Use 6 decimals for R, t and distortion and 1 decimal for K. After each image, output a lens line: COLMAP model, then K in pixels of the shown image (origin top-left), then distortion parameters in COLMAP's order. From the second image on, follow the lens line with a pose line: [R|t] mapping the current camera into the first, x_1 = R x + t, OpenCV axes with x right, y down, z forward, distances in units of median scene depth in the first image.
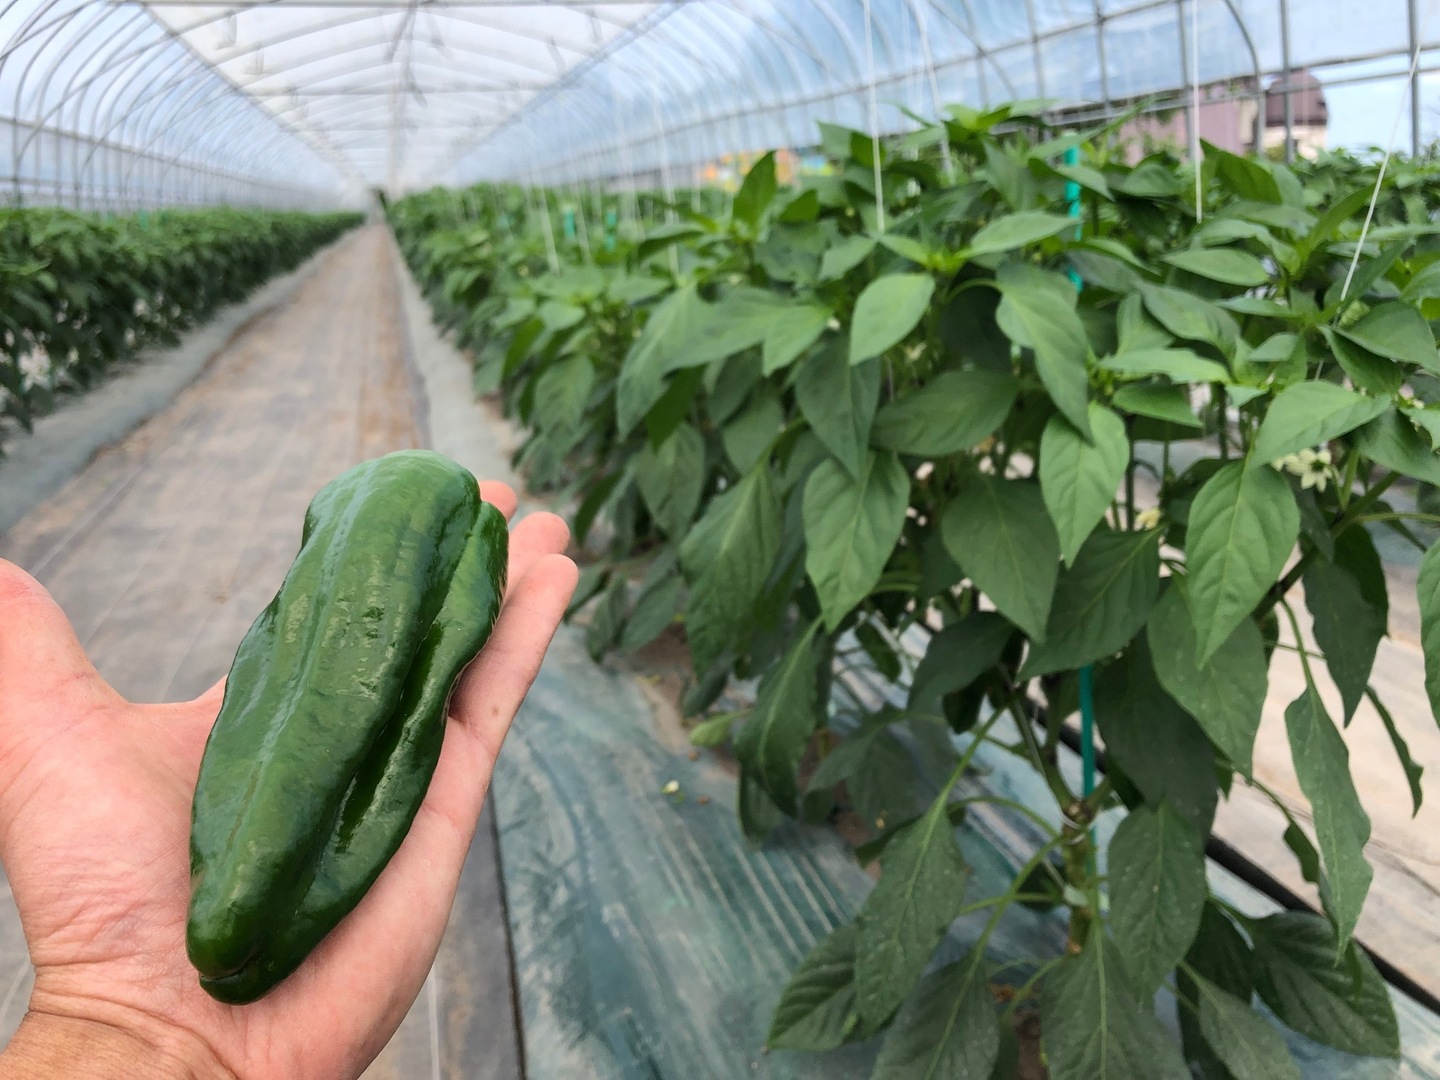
lens RADIAL K [[1157.9, 0, 720.0], [0, 1157.9, 540.0], [0, 0, 1]] dist [-0.001351, 0.007603]
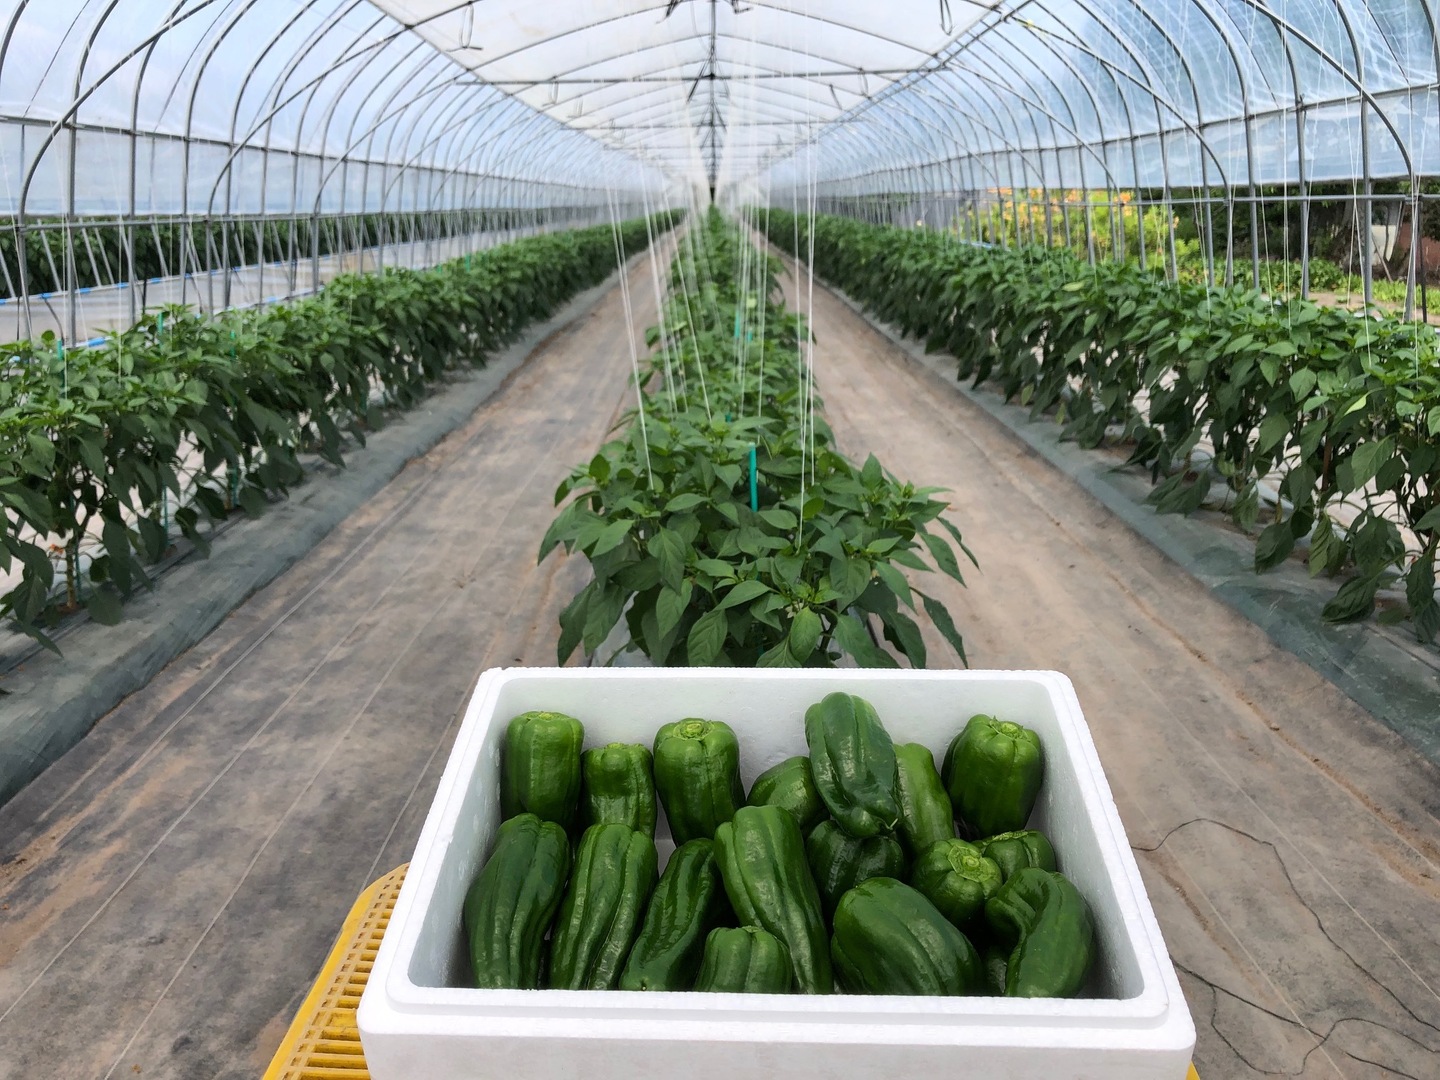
lens RADIAL K [[1157.9, 0, 720.0], [0, 1157.9, 540.0], [0, 0, 1]] dist [-0.001351, 0.007603]
pose [[0.965723, 0.084814, -0.245329, 0.127952], [-0.084164, 0.996365, 0.013150, -0.028896], [0.245553, 0.007948, 0.969351, -0.181741]]
